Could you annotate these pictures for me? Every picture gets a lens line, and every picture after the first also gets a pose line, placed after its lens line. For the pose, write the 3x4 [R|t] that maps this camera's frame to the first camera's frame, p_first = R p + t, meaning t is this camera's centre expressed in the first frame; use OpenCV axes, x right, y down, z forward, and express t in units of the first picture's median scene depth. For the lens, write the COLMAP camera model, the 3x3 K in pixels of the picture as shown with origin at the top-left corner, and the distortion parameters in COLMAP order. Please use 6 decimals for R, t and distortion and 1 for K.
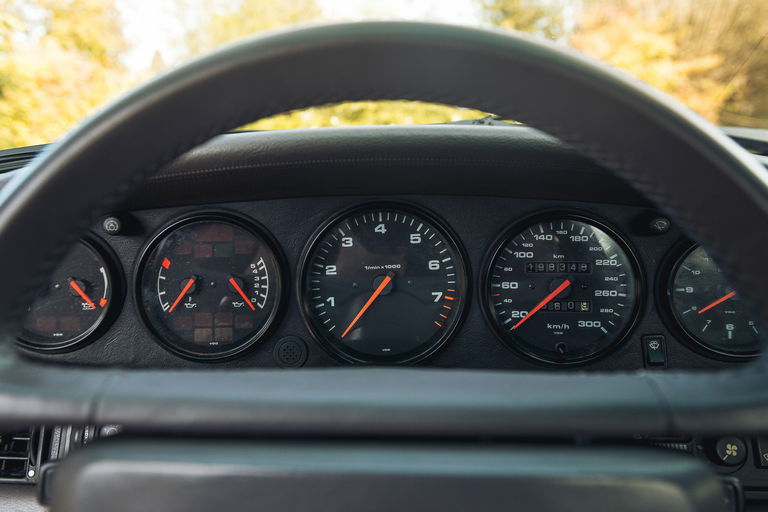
lens RADIAL K [[518.0, 0, 366.4], [0, 518.0, 256.4], [0, 0, 1]] dist [0.003337, 0.002455]
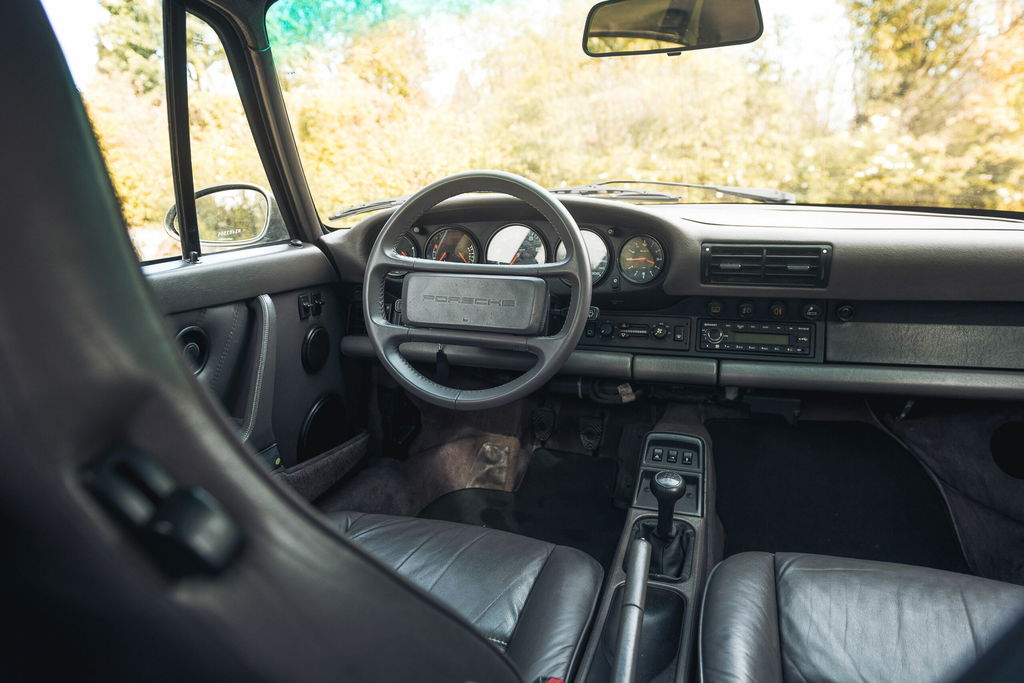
lens RADIAL K [[690.6, 0, 521.8], [0, 690.6, 370.7], [0, 0, 1]] dist [0.003337, 0.002455]
pose [[0.959001, 0.067099, -0.275346, 1.016683], [-0.052850, 0.996867, 0.058856, 0.407442], [0.278432, -0.041891, 0.959542, -2.203624]]
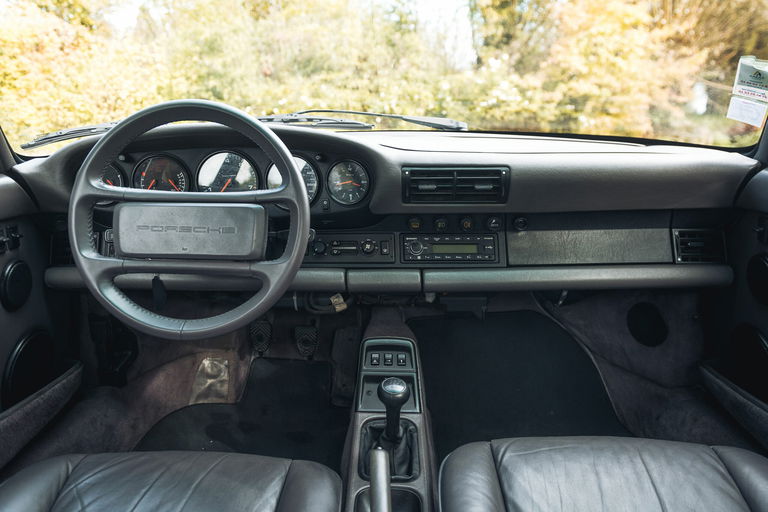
lens RADIAL K [[585.9, 0, 386.5], [0, 585.9, 265.7], [0, 0, 1]] dist [-0.000369, -0.002957]
pose [[0.999997, 0.000059, 0.002242, 0.823495], [-0.000167, 0.998848, 0.047992, 0.332551], [-0.002236, -0.047992, 0.998845, -1.946385]]
